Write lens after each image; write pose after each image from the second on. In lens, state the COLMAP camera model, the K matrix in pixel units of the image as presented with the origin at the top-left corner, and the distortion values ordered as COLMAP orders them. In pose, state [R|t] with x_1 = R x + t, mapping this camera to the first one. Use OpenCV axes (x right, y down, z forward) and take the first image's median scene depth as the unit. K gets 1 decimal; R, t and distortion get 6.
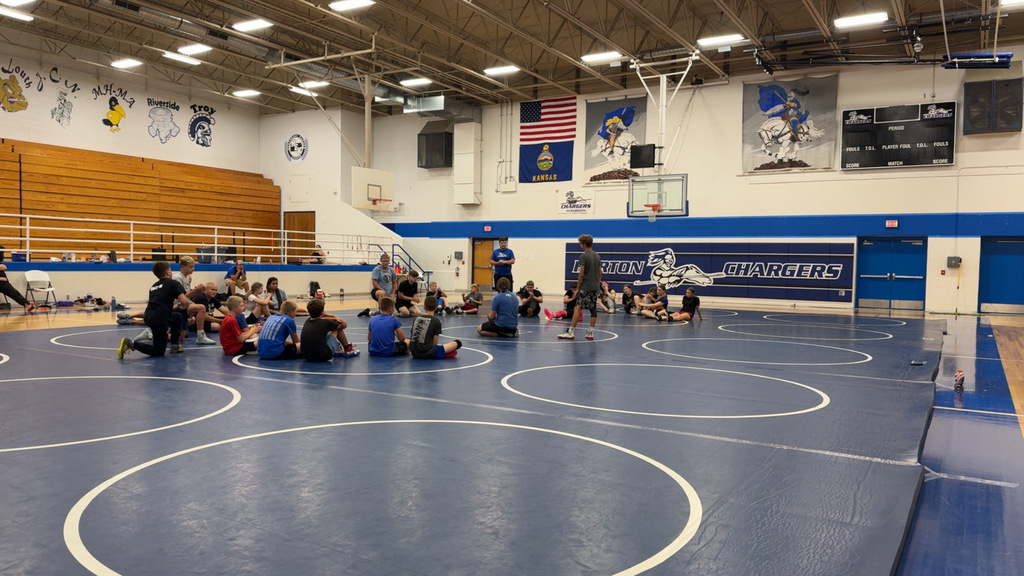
lens RADIAL K [[752.0, 0, 513.8], [0, 752.0, 291.4], [0, 0, 1]] dist [-0.000963, -0.002115]
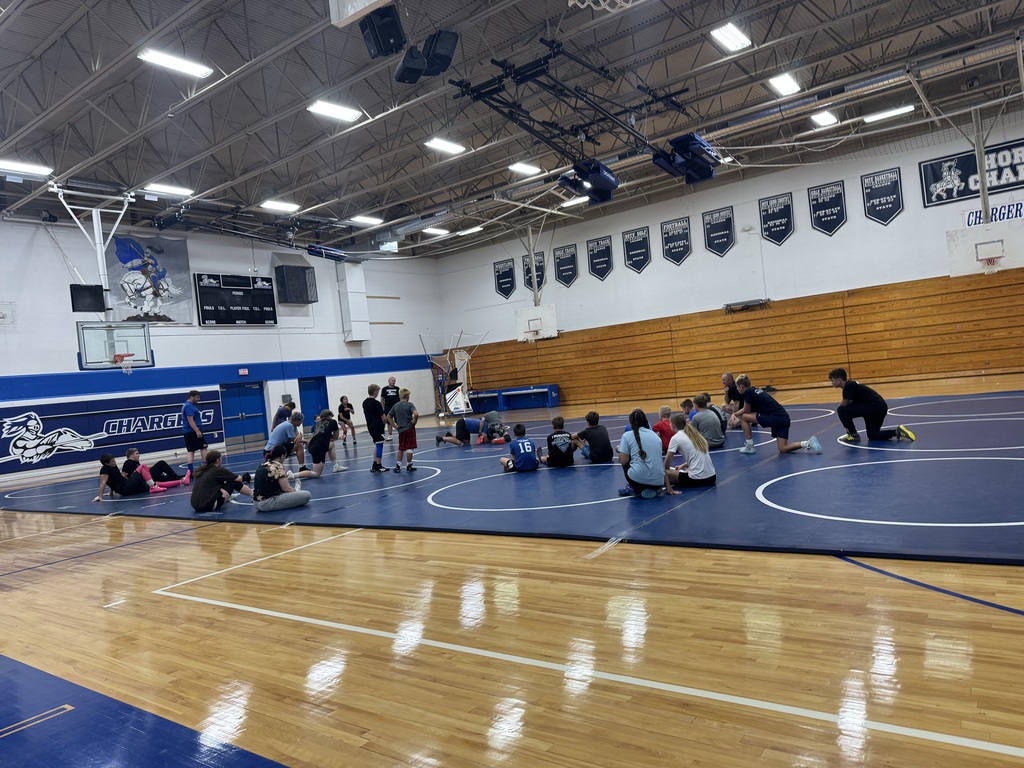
lens RADIAL K [[722.9, 0, 512.7], [0, 722.9, 381.0], [0, 0, 1]] dist [0.001462, -0.000089]
pose [[0.091295, -0.030364, 0.995361, -0.584619], [0.147350, 0.988944, 0.016653, -0.030116], [-0.984862, 0.145146, 0.094760, 0.450863]]
